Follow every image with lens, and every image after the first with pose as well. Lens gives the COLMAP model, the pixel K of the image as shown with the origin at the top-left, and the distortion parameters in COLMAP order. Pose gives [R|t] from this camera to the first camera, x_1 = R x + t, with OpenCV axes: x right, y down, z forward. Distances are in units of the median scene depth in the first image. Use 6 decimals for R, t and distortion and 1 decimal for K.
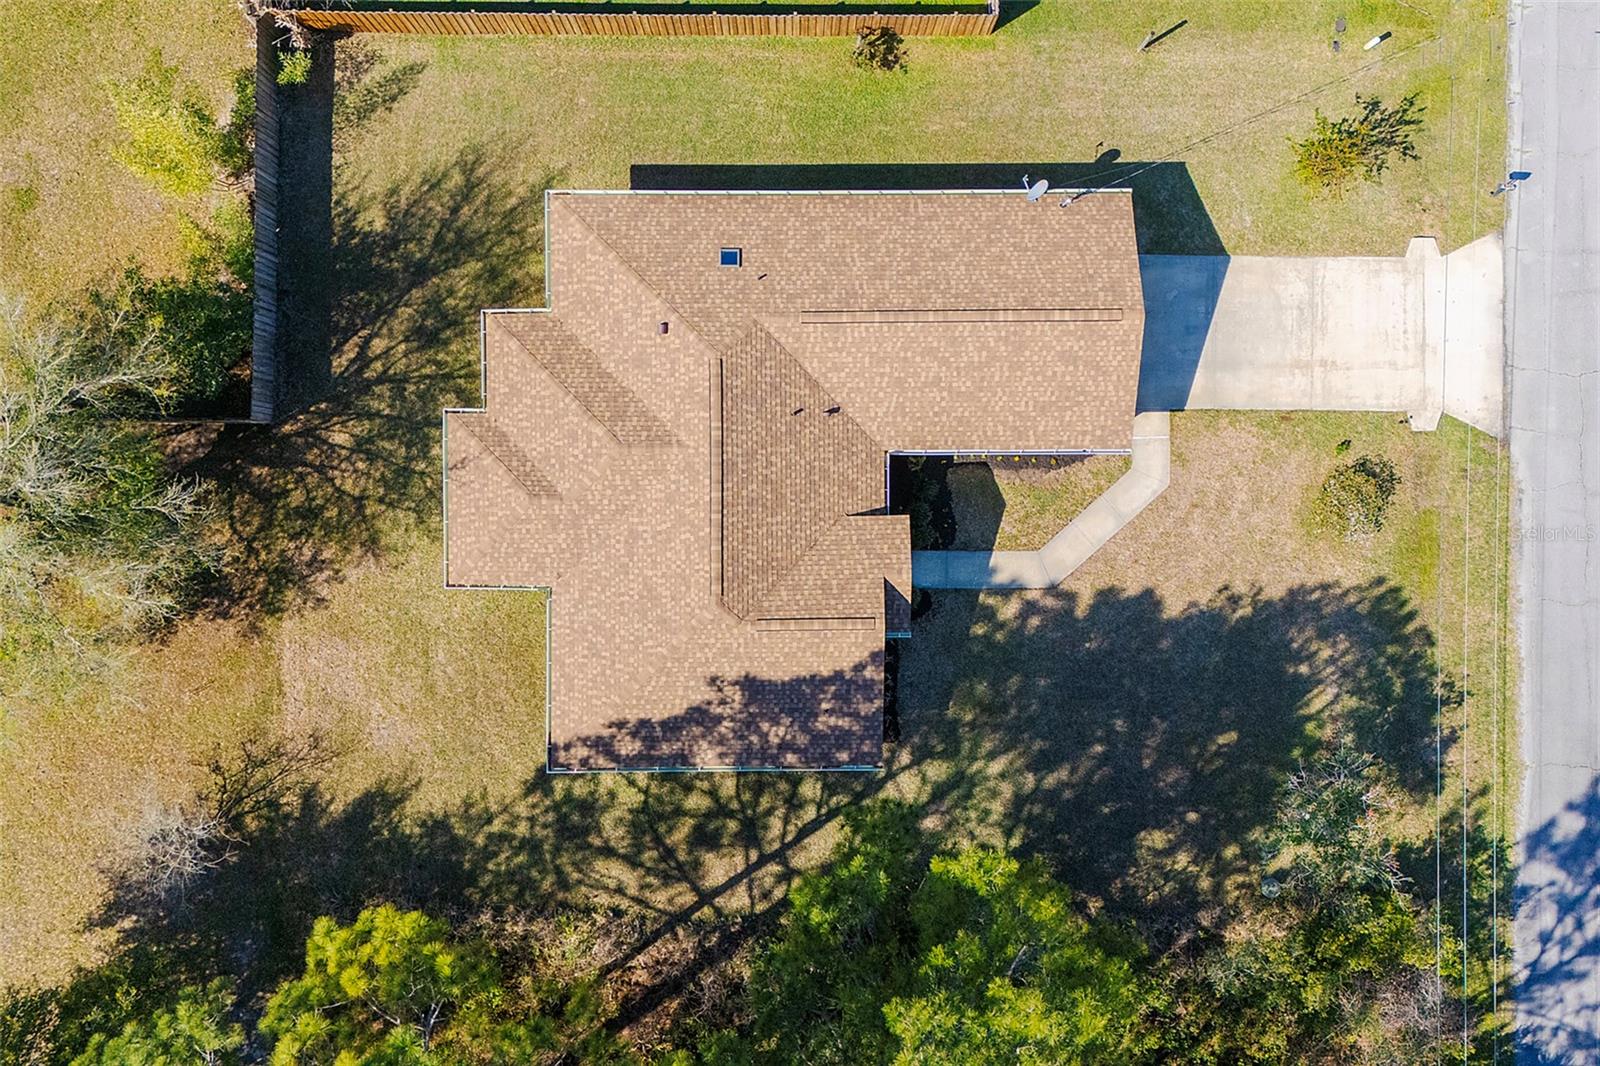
lens RADIAL K [[1395.0, 0, 800.0], [0, 1395.0, 533.0], [0, 0, 1]] dist [0.009242, -0.005908]
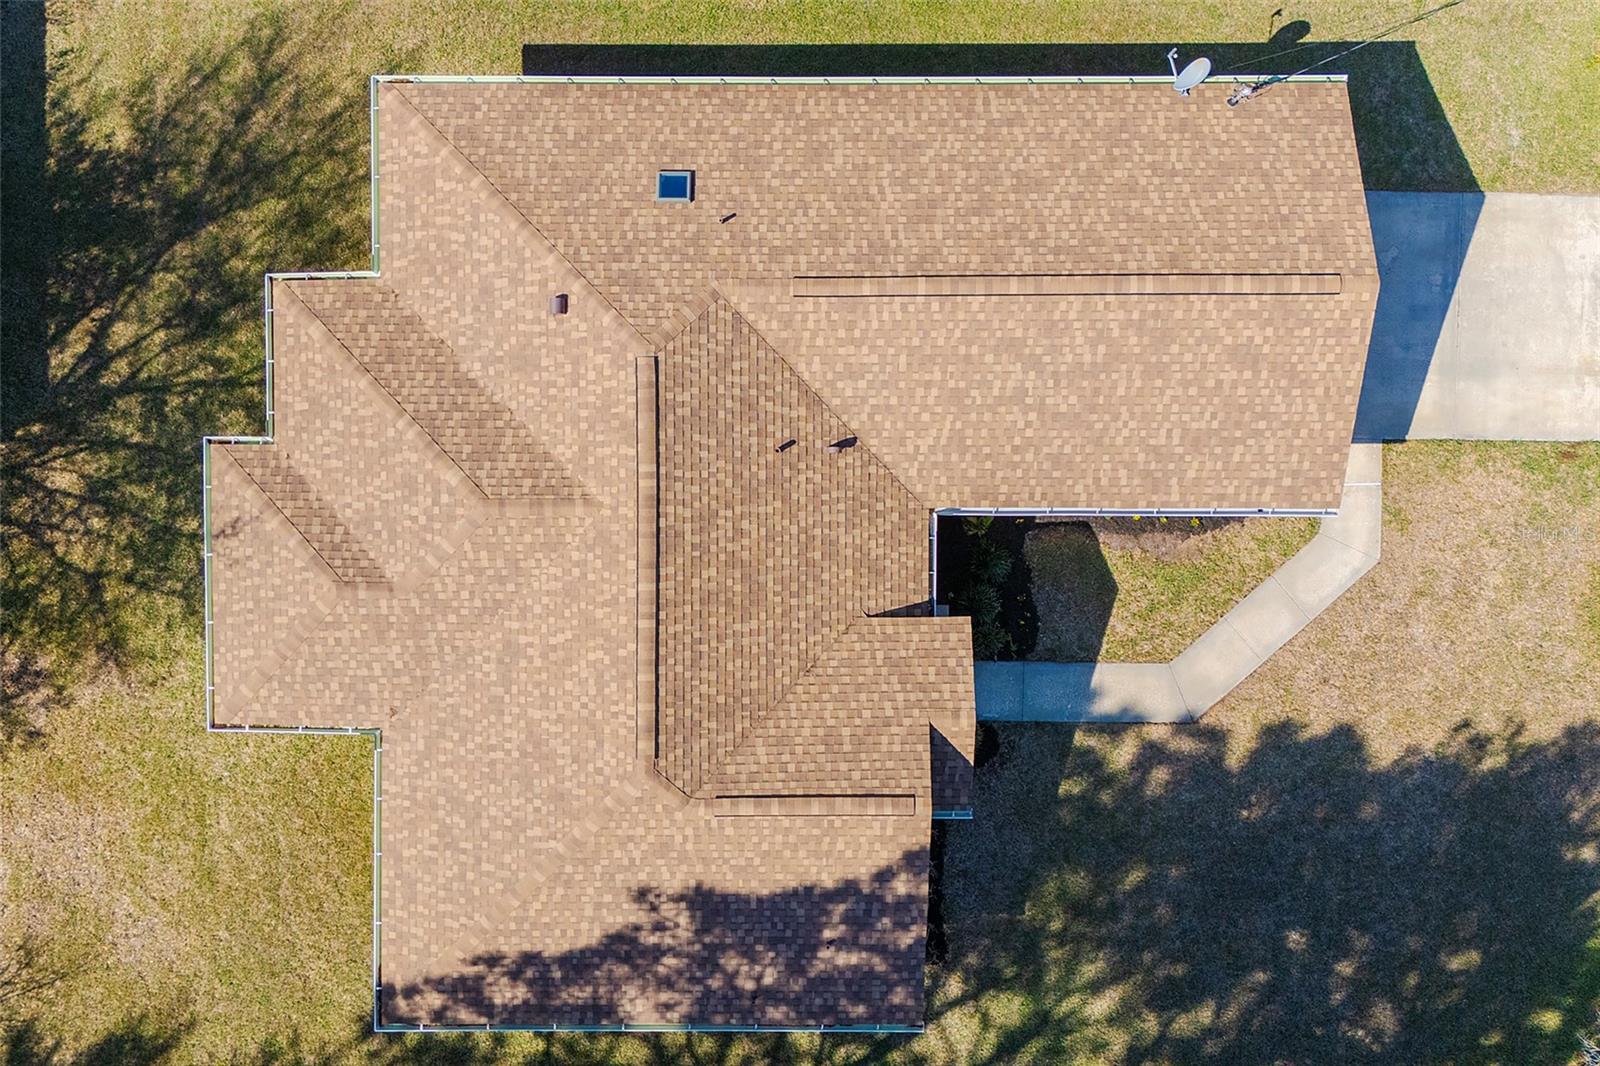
lens RADIAL K [[1410.0, 0, 777.8], [0, 1410.0, 555.2], [0, 0, 1]] dist [0.004474, -0.003016]
pose [[0.999849, 0.006122, -0.016246, 0.004426], [-0.005866, 0.999859, 0.015758, -0.046709], [0.016340, -0.015660, 0.999744, 0.373583]]
